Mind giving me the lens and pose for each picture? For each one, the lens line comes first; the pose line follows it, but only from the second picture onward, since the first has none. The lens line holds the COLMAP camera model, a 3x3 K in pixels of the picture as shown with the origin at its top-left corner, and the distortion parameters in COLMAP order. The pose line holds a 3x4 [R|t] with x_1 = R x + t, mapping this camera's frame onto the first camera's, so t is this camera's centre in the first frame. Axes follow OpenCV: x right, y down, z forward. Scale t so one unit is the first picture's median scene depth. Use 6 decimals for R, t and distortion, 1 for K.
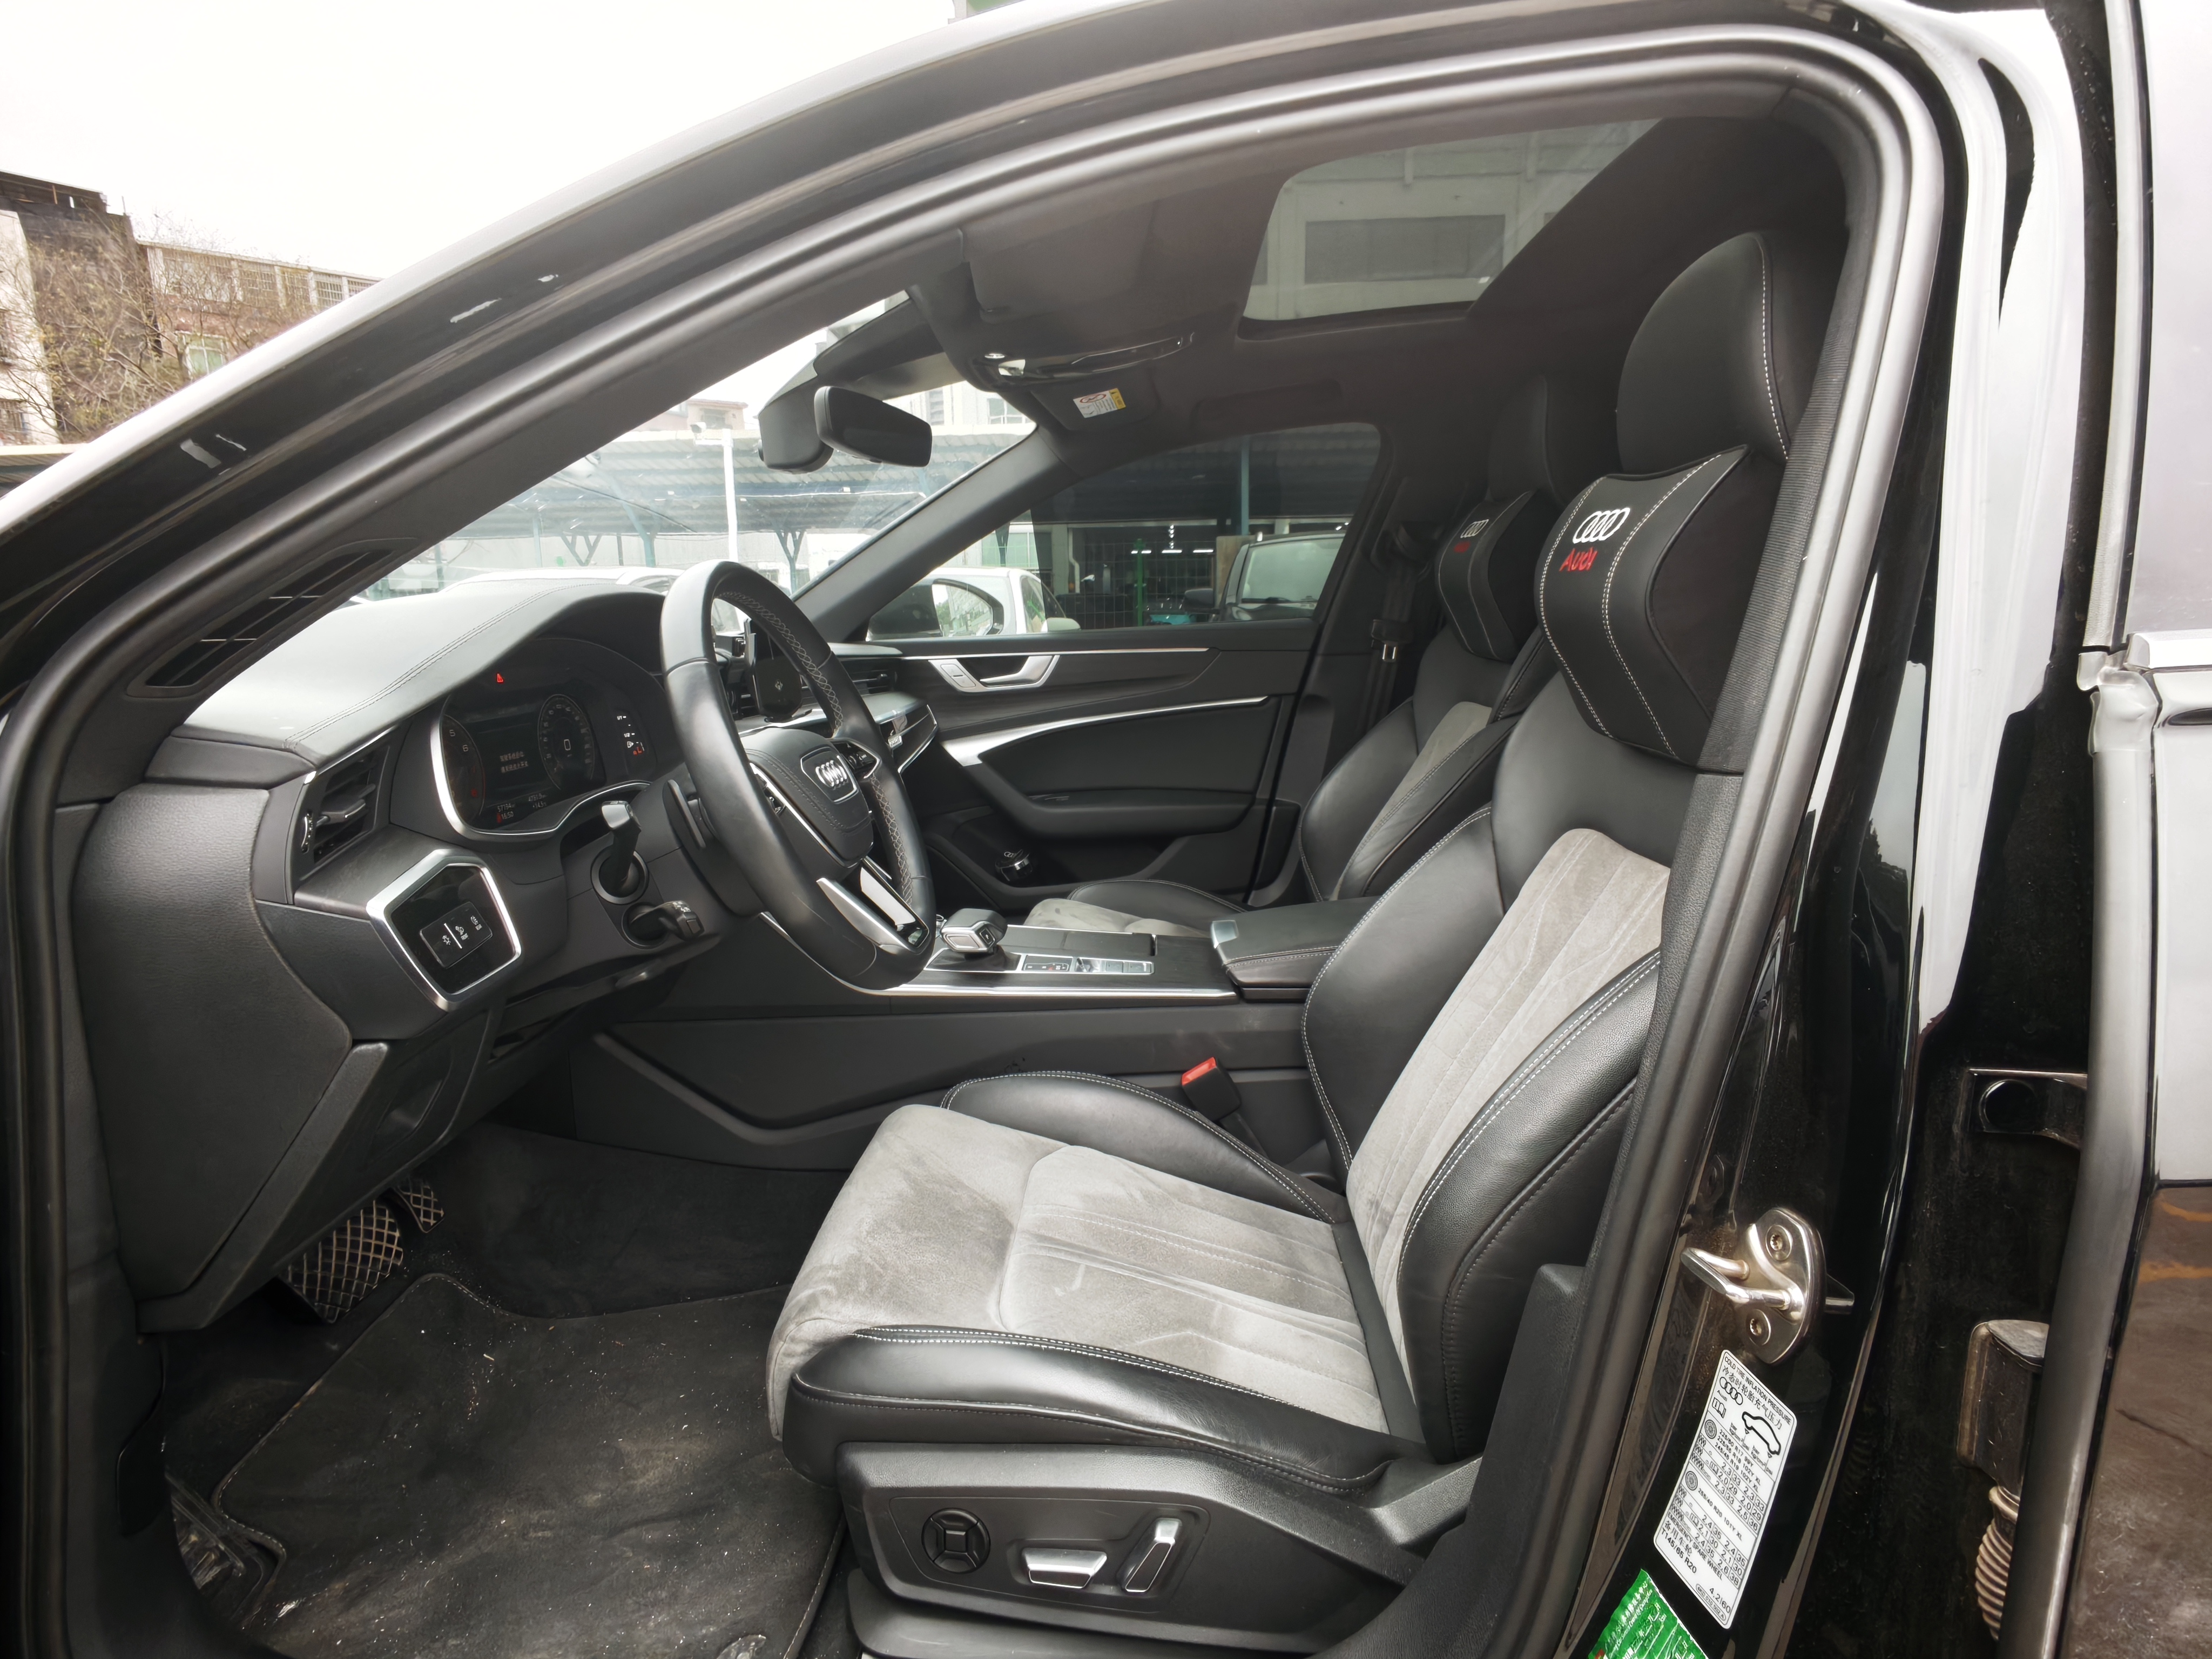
lens RADIAL K [[1124.4, 0, 1104.1], [0, 1124.4, 834.8], [0, 0, 1]] dist [-0.013258, 0.019659]
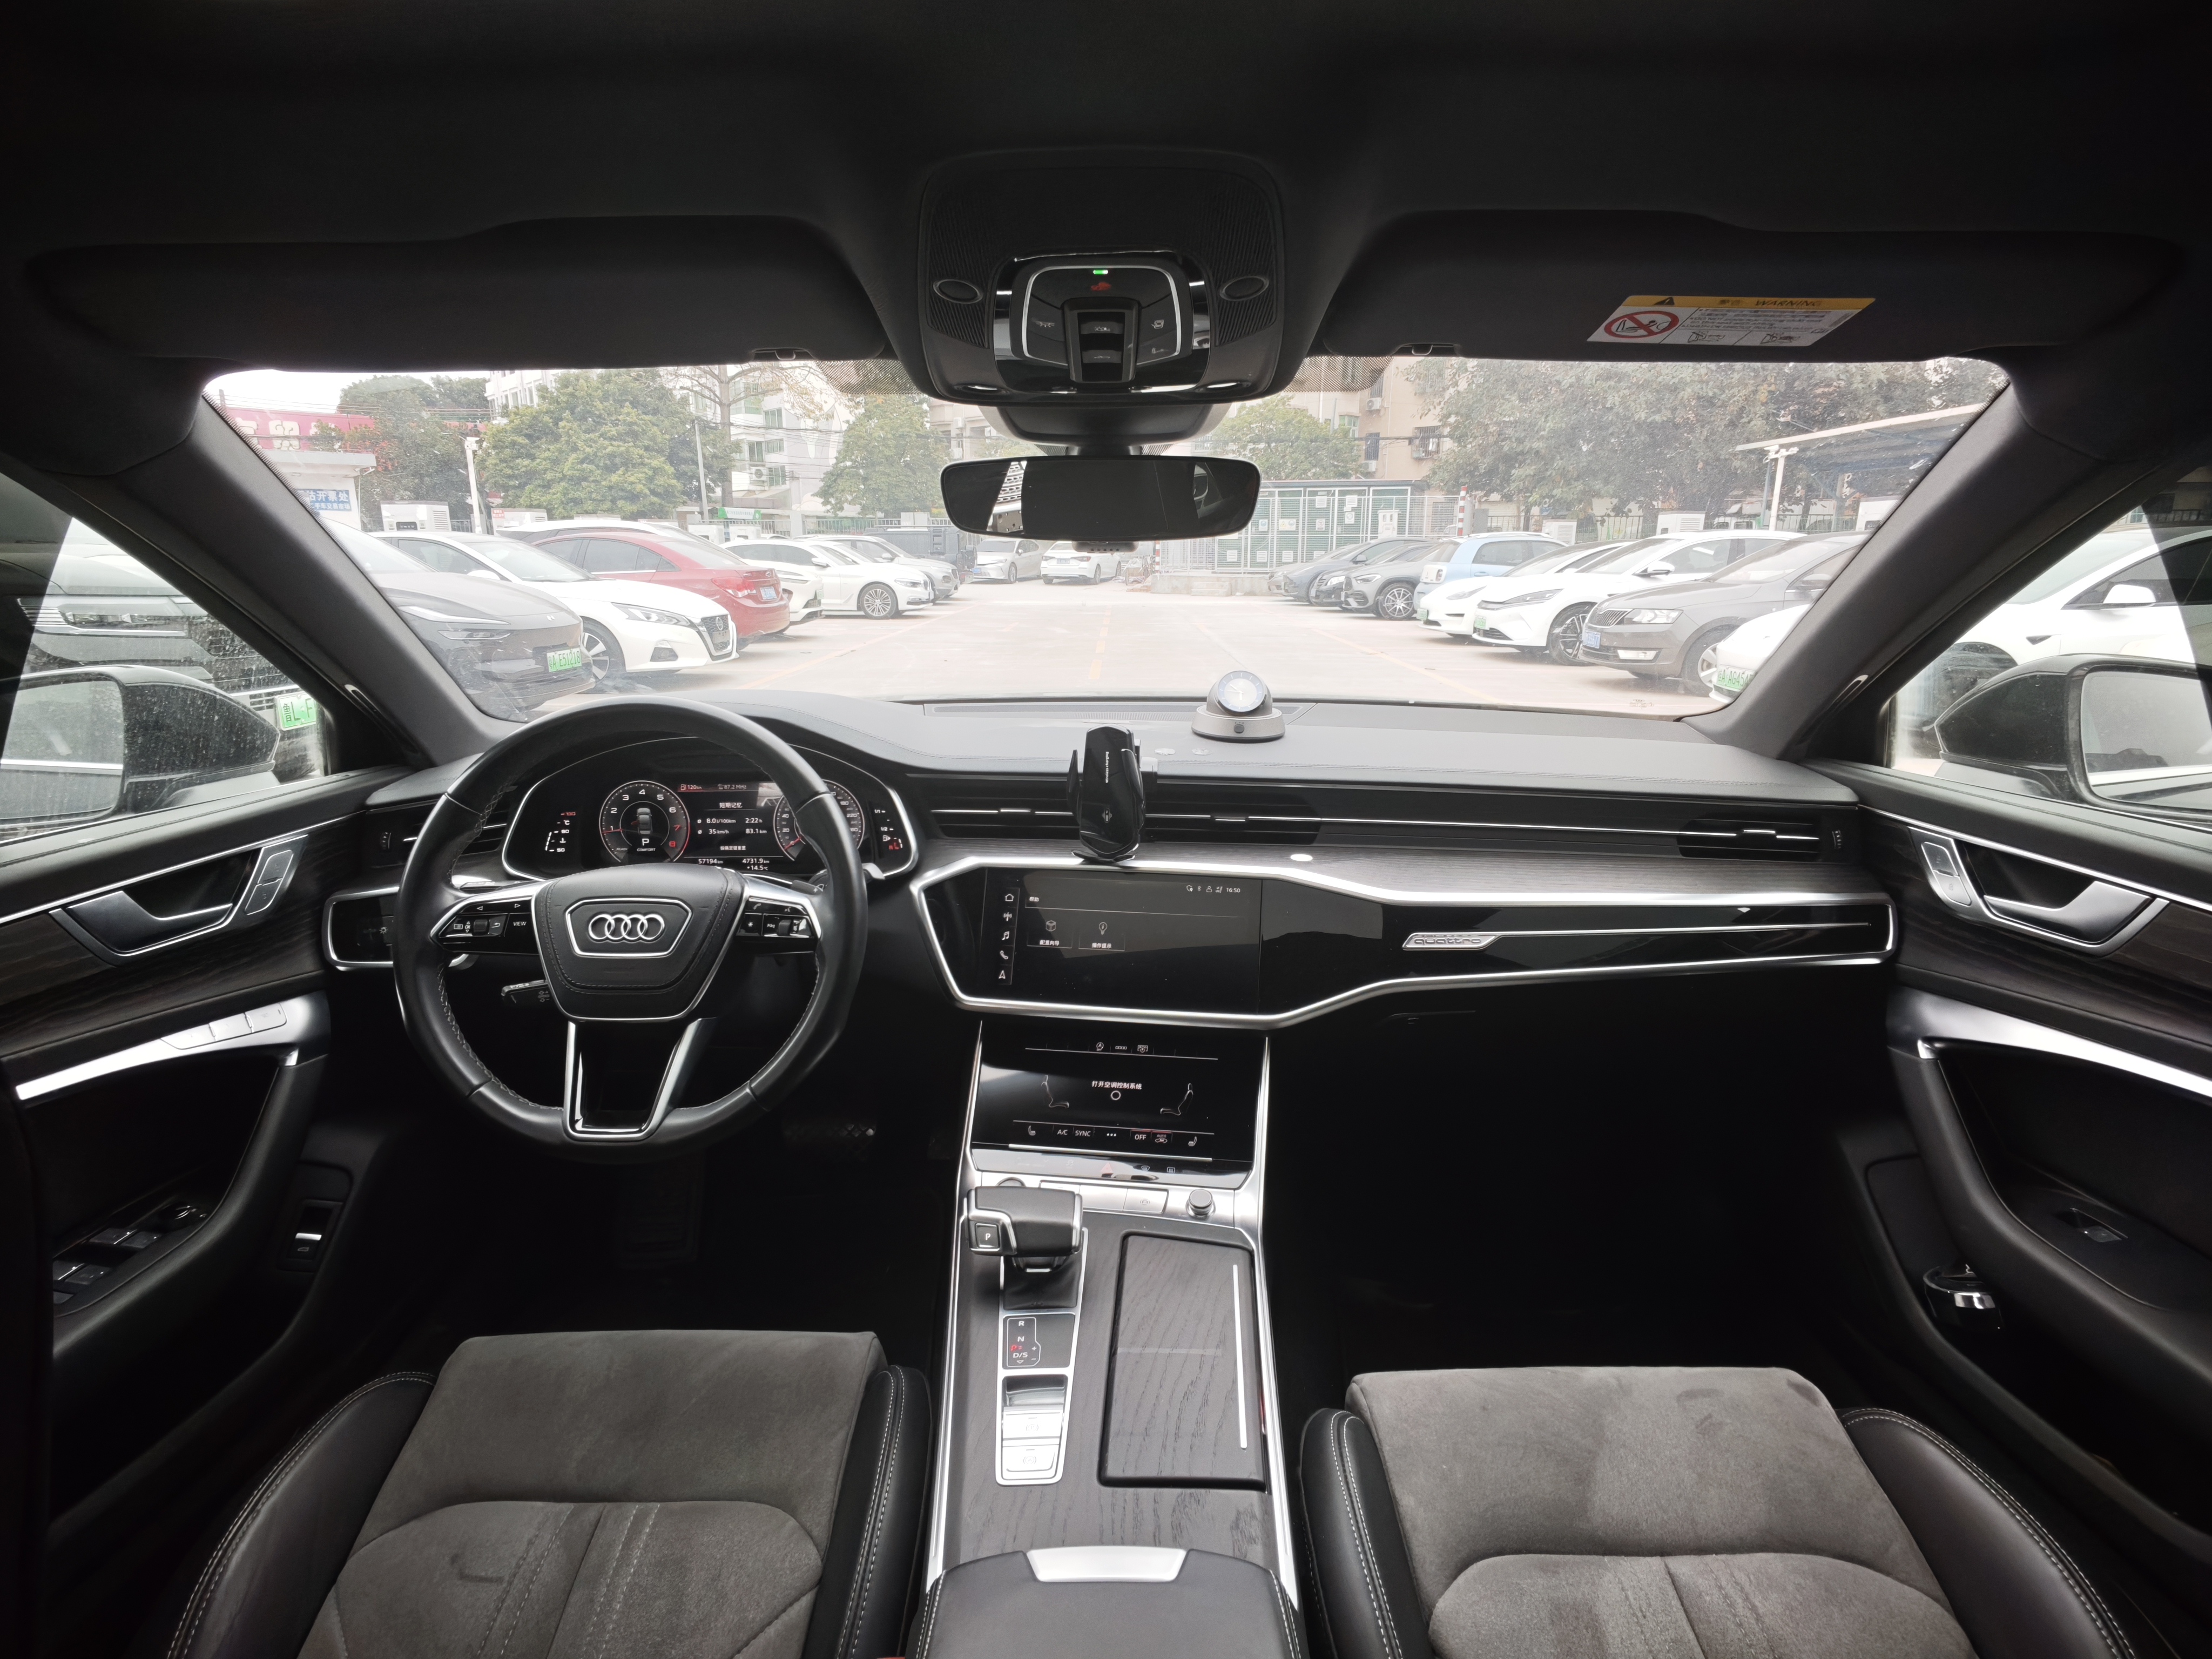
lens RADIAL K [[1118.5, 0, 1106.0], [0, 1118.5, 829.5], [0, 0, 1]] dist [-0.004664, 0.007677]
pose [[0.041349, 0.261516, -0.964313, 0.335730], [-0.194440, 0.948793, 0.248970, -0.225055], [0.980043, 0.177206, 0.090081, 0.651193]]
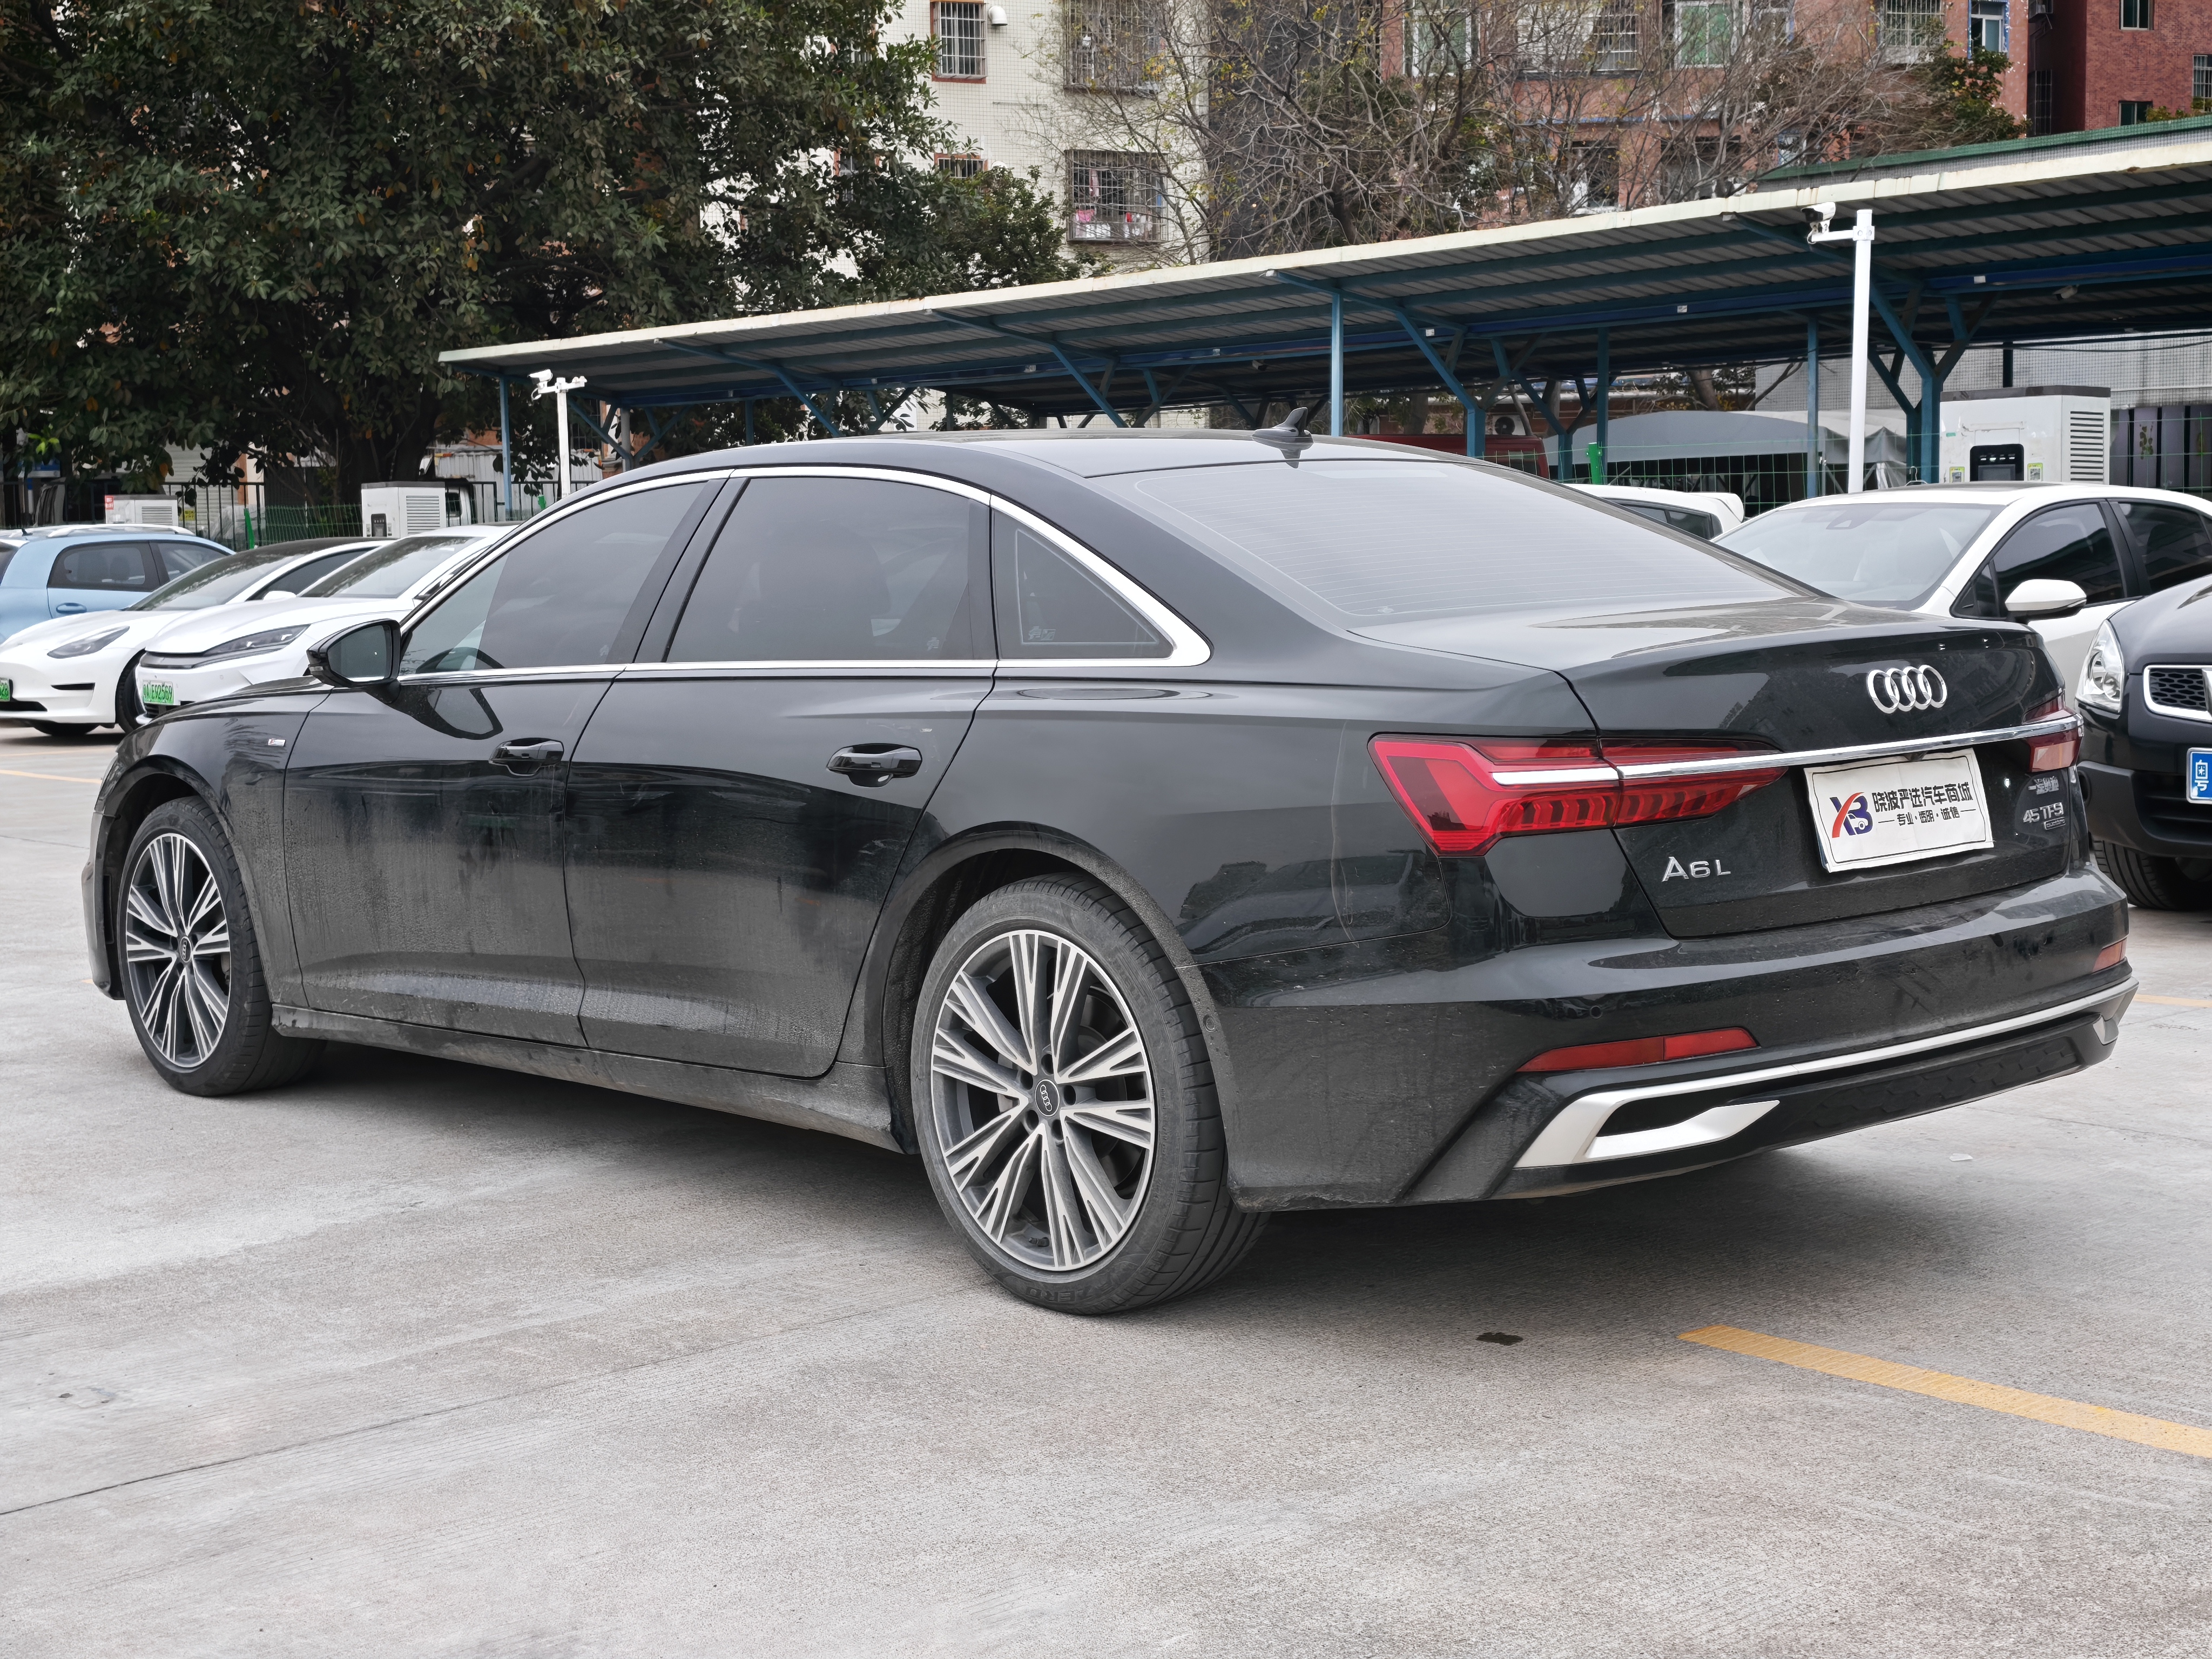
lens RADIAL K [[3027.0, 0, 1106.0], [0, 3027.0, 829.5], [0, 0, 1]] dist [0.136479, -0.012103]
pose [[0.703328, 0.073812, -0.707023, 2.837704], [-0.131742, 0.990900, -0.027605, 0.145166], [0.698552, 0.112559, 0.706651, -1.609103]]
